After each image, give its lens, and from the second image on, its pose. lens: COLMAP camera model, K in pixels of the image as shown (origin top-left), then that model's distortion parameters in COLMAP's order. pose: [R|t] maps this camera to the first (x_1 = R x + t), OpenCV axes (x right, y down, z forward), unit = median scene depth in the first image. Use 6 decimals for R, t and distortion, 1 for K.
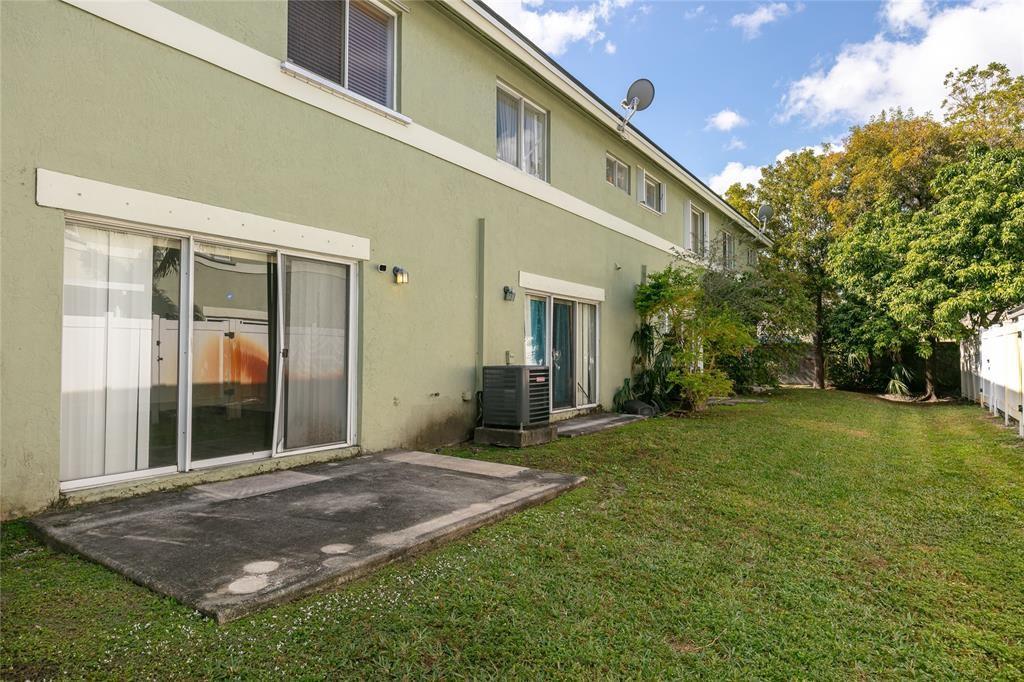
lens RADIAL K [[628.2, 0, 513.9], [0, 628.2, 334.9], [0, 0, 1]] dist [0.003249, 0.000469]
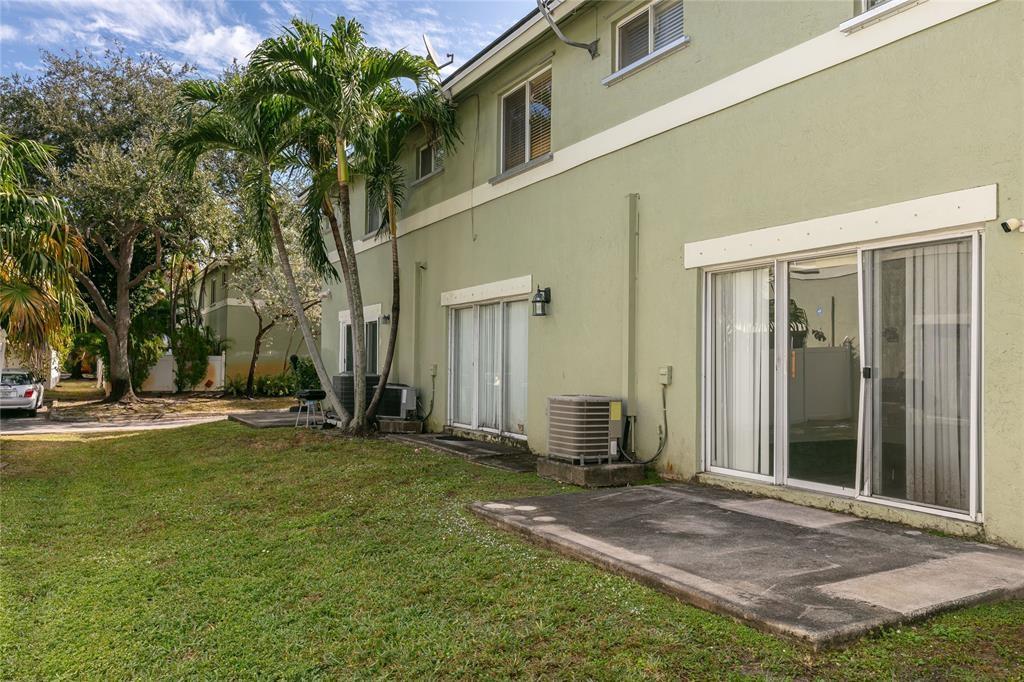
lens RADIAL K [[769.2, 0, 513.6], [0, 769.2, 348.3], [0, 0, 1]] dist [-0.004198, -0.001892]
pose [[-0.482667, -0.041163, -0.874836, 0.791129], [0.000008, 0.998895, -0.047005, 0.048866], [0.875804, -0.022695, -0.482133, 1.197581]]
